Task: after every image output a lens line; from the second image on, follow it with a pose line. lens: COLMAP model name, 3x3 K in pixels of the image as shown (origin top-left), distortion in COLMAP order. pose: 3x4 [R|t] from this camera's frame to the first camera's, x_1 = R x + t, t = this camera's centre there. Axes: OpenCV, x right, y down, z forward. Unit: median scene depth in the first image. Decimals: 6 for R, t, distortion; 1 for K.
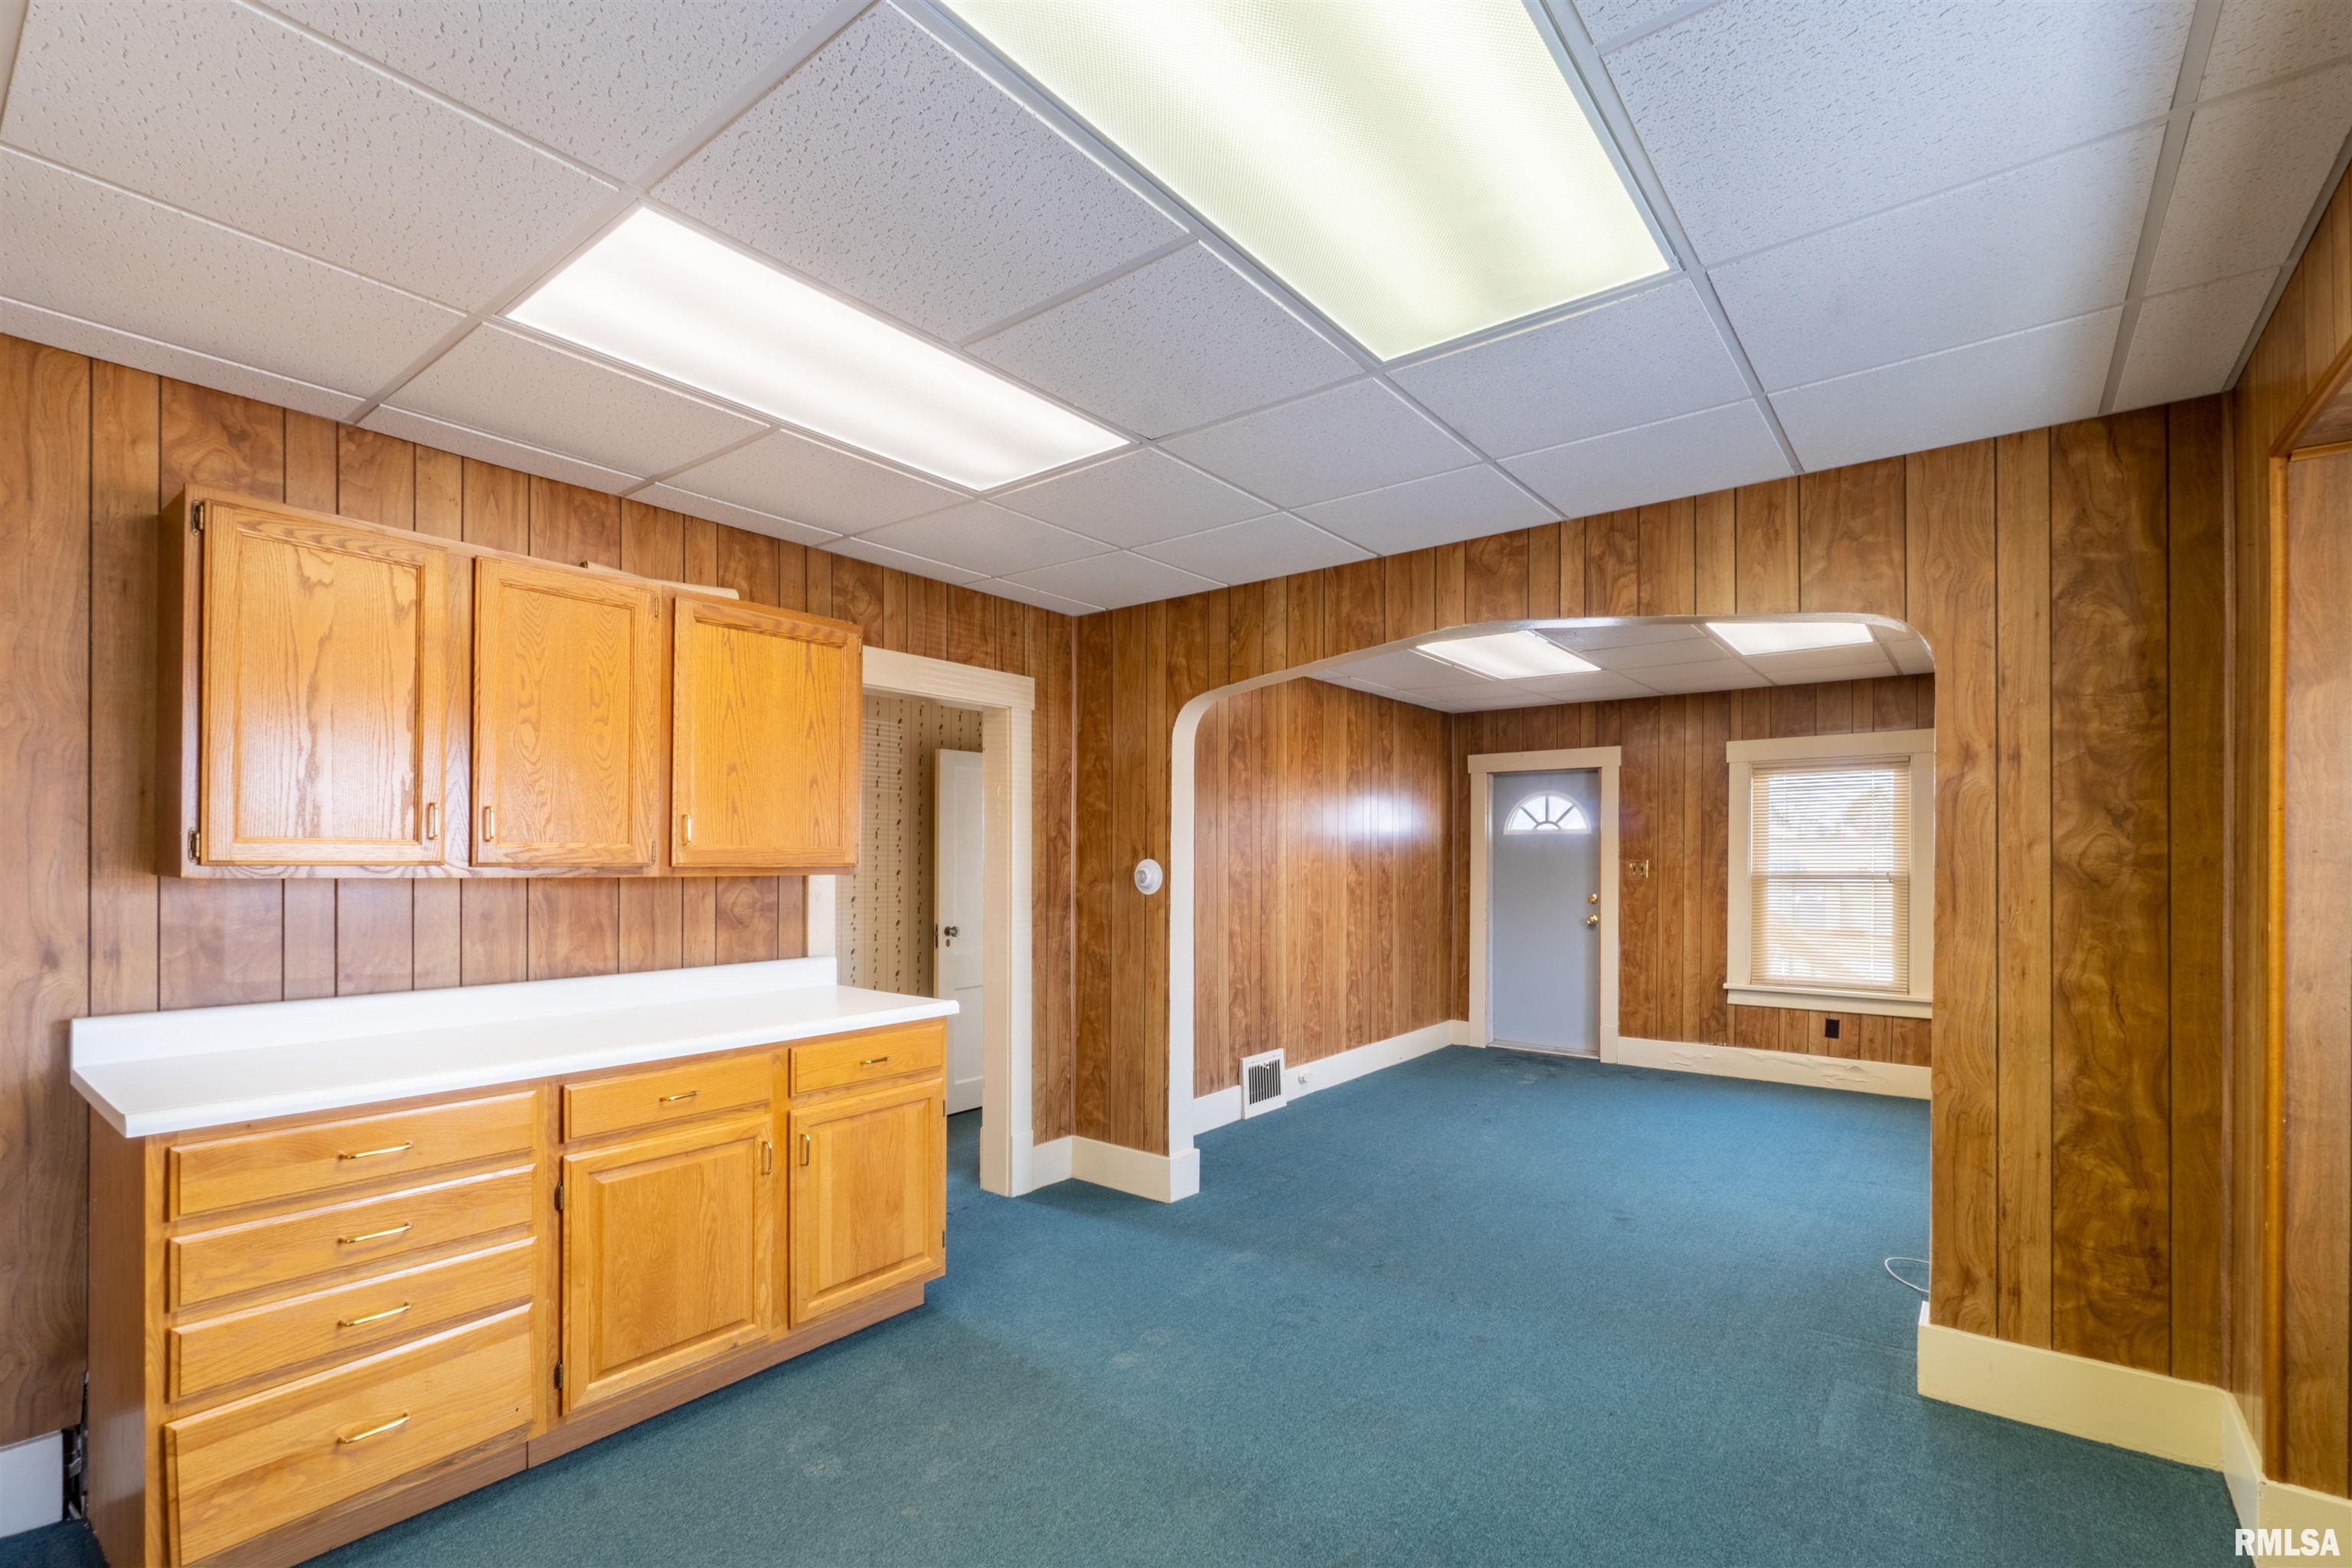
lens RADIAL K [[1029.4, 0, 1189.8], [0, 1029.4, 855.8], [0, 0, 1]] dist [-0.002154, 0.000868]
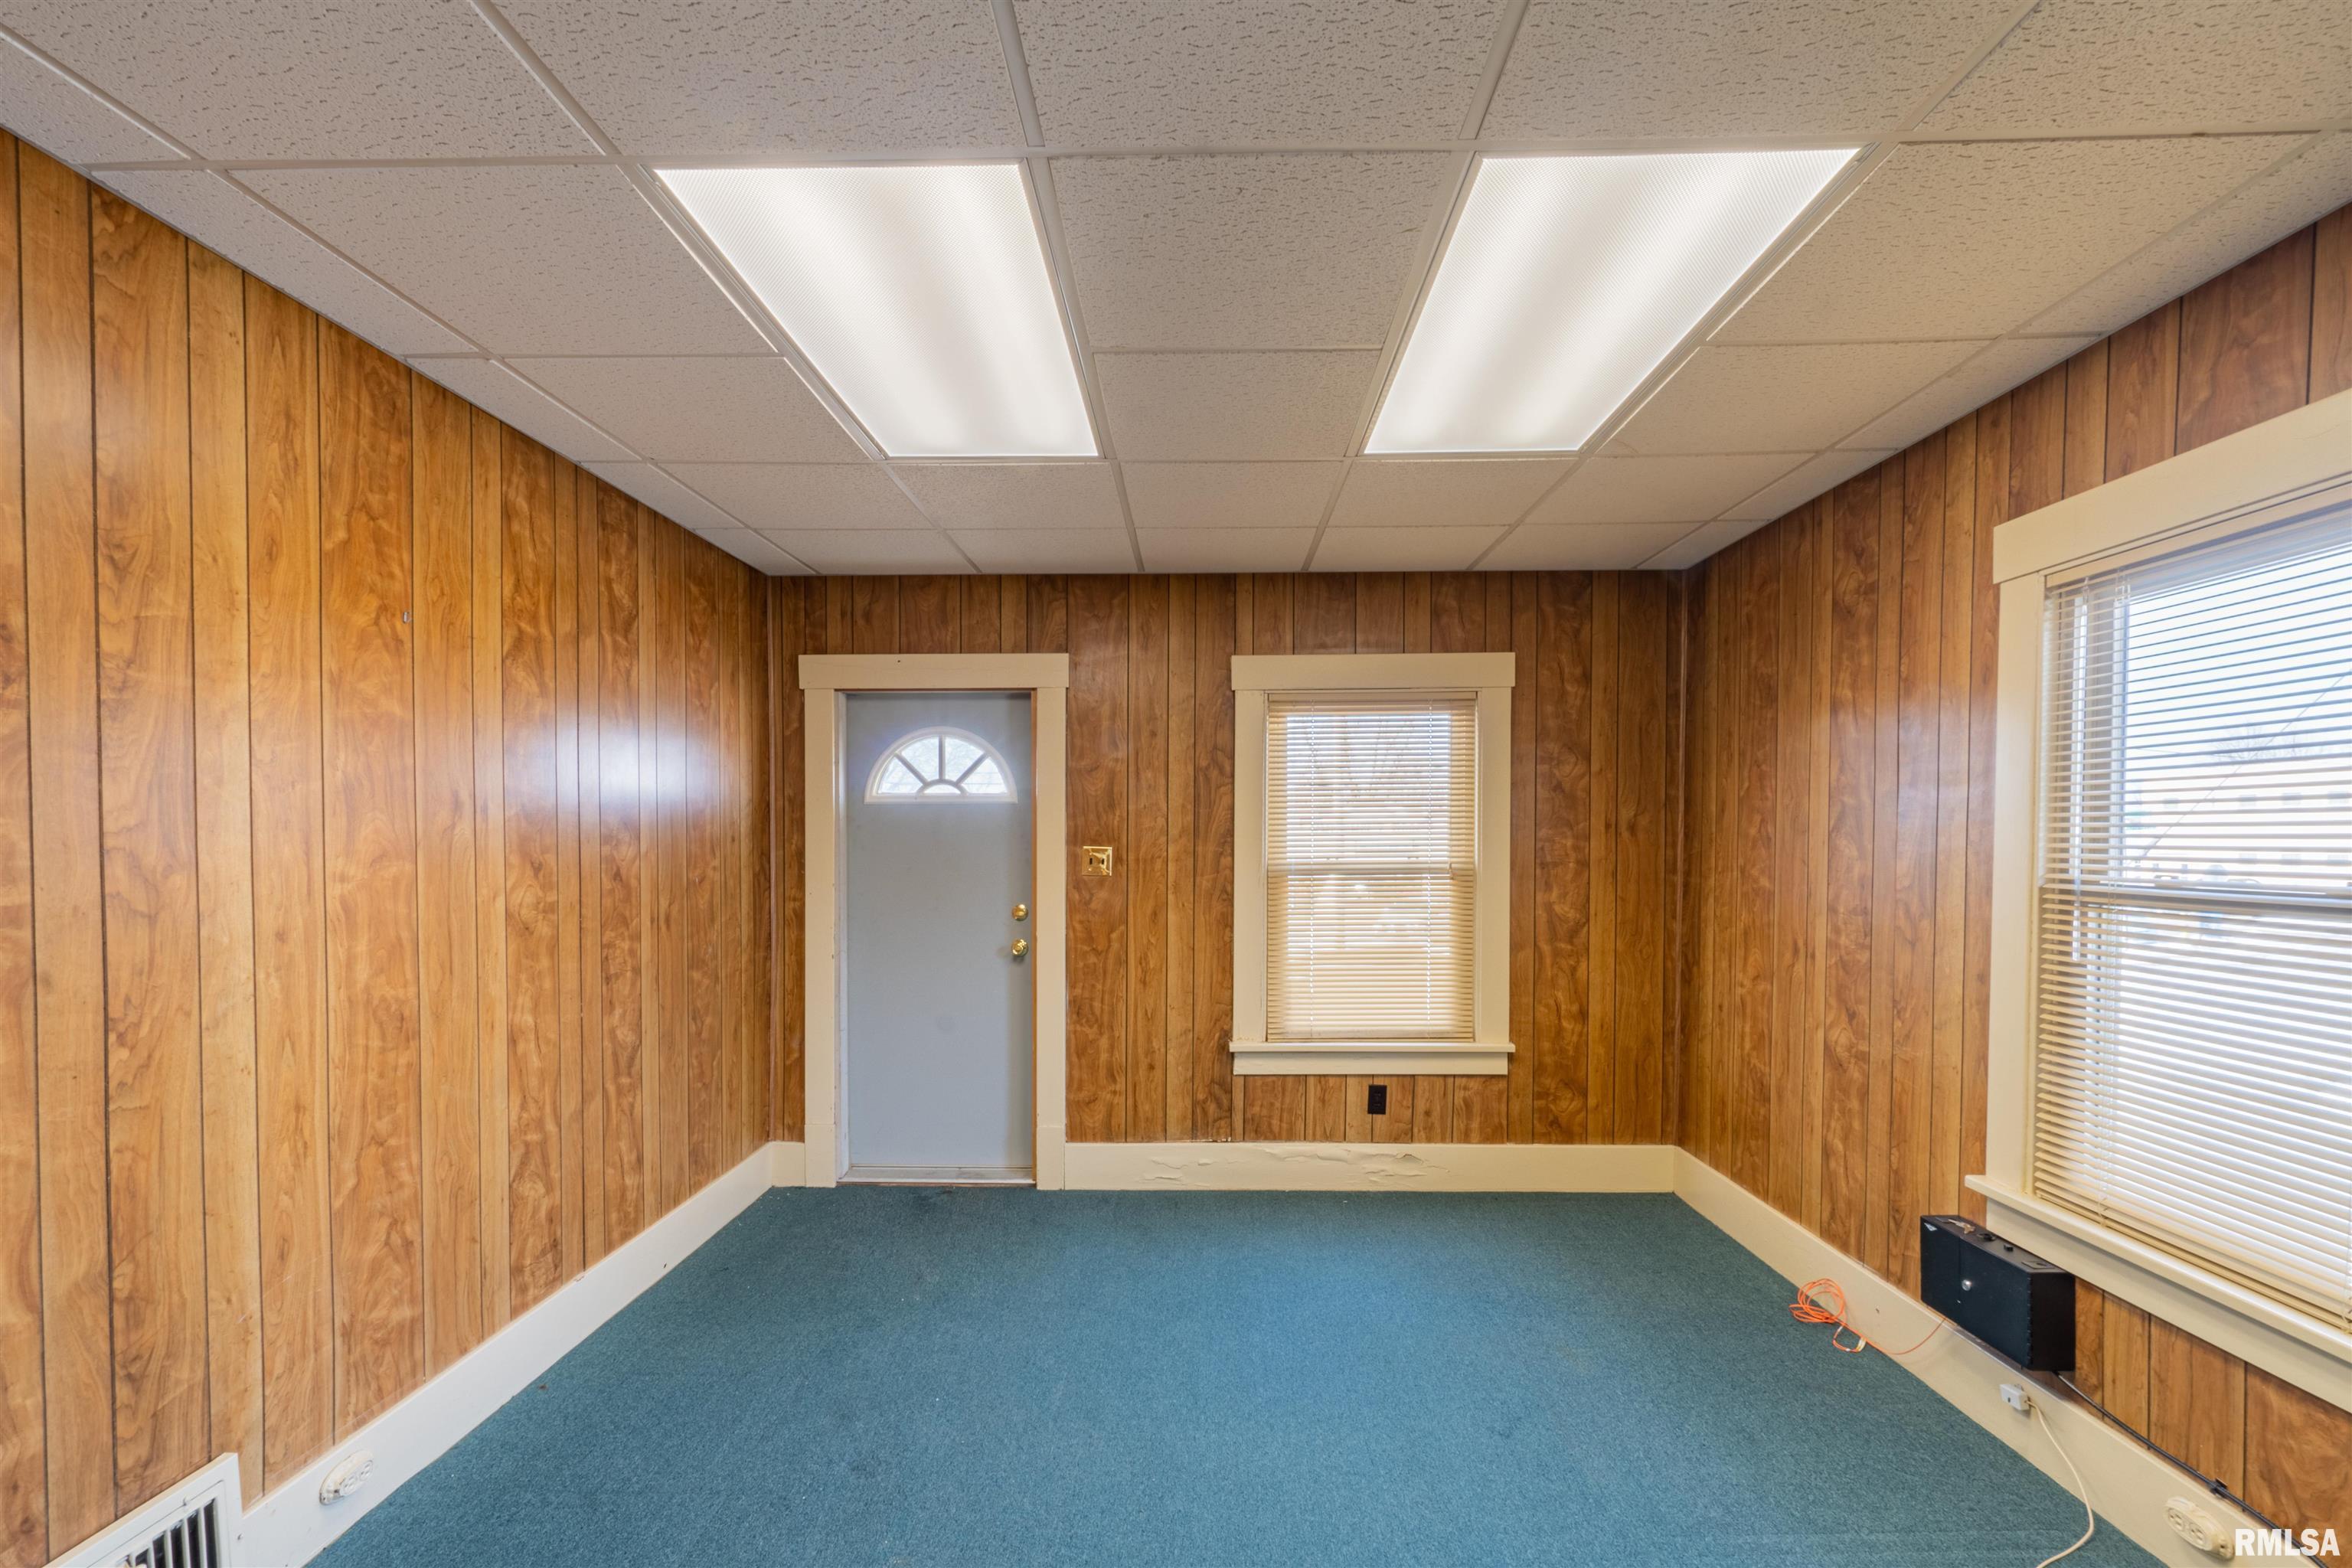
lens RADIAL K [[1029.4, 0, 1185.3], [0, 1029.4, 851.4], [0, 0, 1]] dist [-0.002154, 0.000868]
pose [[0.799037, -0.011124, 0.601179, 0.119359], [0.002819, 0.999887, 0.014756, -0.001767], [-0.601275, -0.010096, 0.798978, 0.501042]]
